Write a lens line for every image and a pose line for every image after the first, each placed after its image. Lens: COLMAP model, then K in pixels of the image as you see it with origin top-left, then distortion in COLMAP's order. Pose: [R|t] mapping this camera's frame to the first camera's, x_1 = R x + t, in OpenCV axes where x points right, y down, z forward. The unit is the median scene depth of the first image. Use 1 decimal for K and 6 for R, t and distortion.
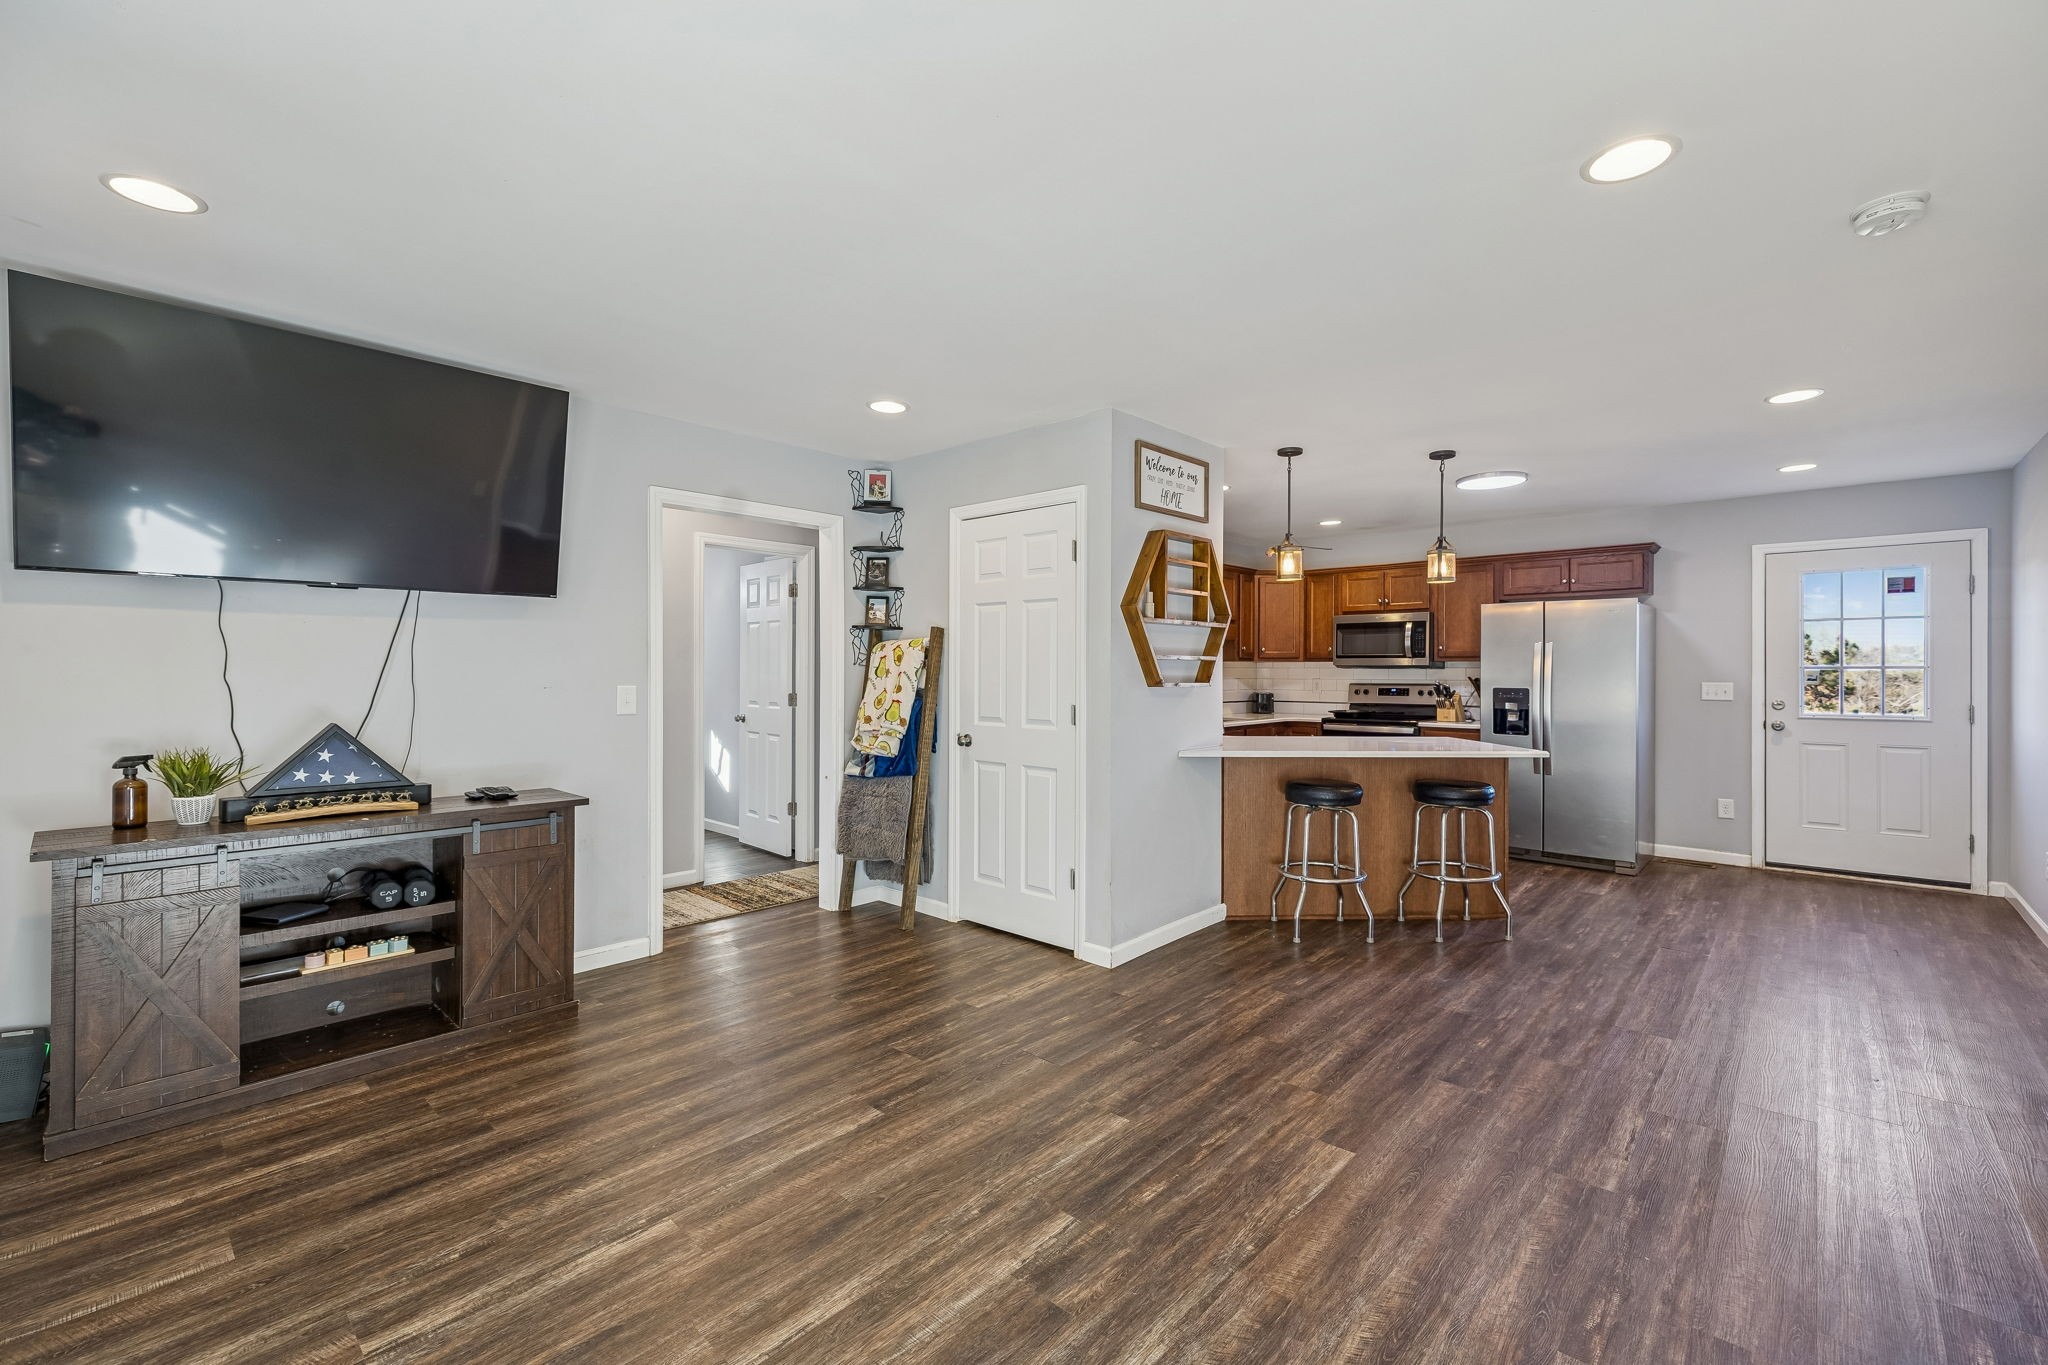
lens RADIAL K [[843.0, 0, 1024.7], [0, 843.0, 672.1], [0, 0, 1]] dist [-0.001604, -0.000115]
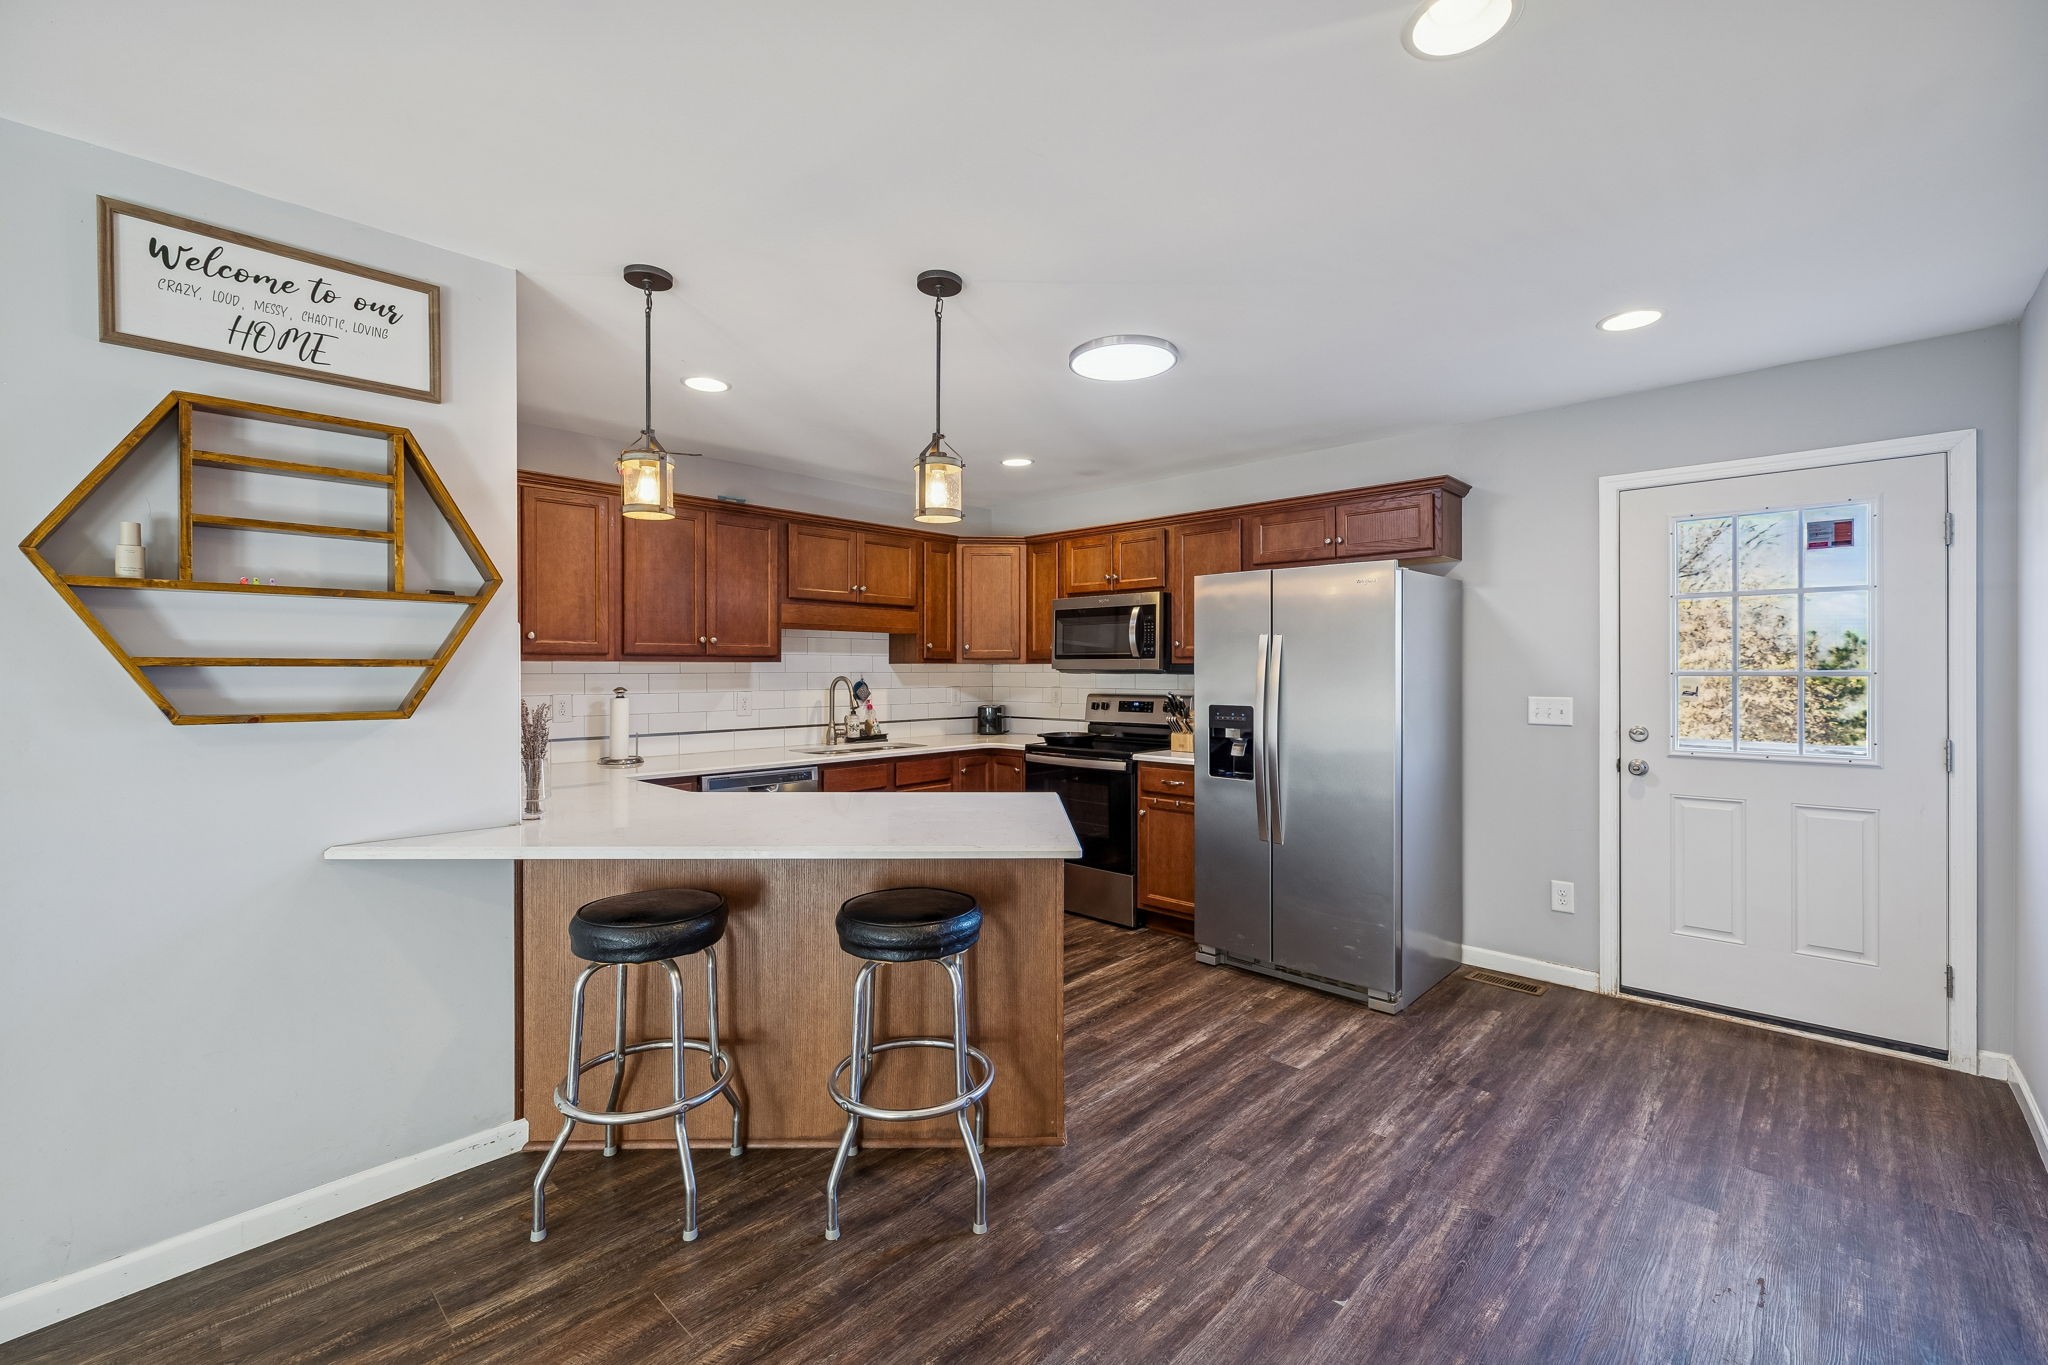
lens RADIAL K [[867.9, 0, 1025.6], [0, 867.9, 670.9], [0, 0, 1]] dist [0.011249, -0.000191]
pose [[0.999976, -0.002078, -0.006611, 0.531088], [0.002069, 0.999997, -0.001380, -0.008353], [0.006614, 0.001366, 0.999977, 0.420309]]
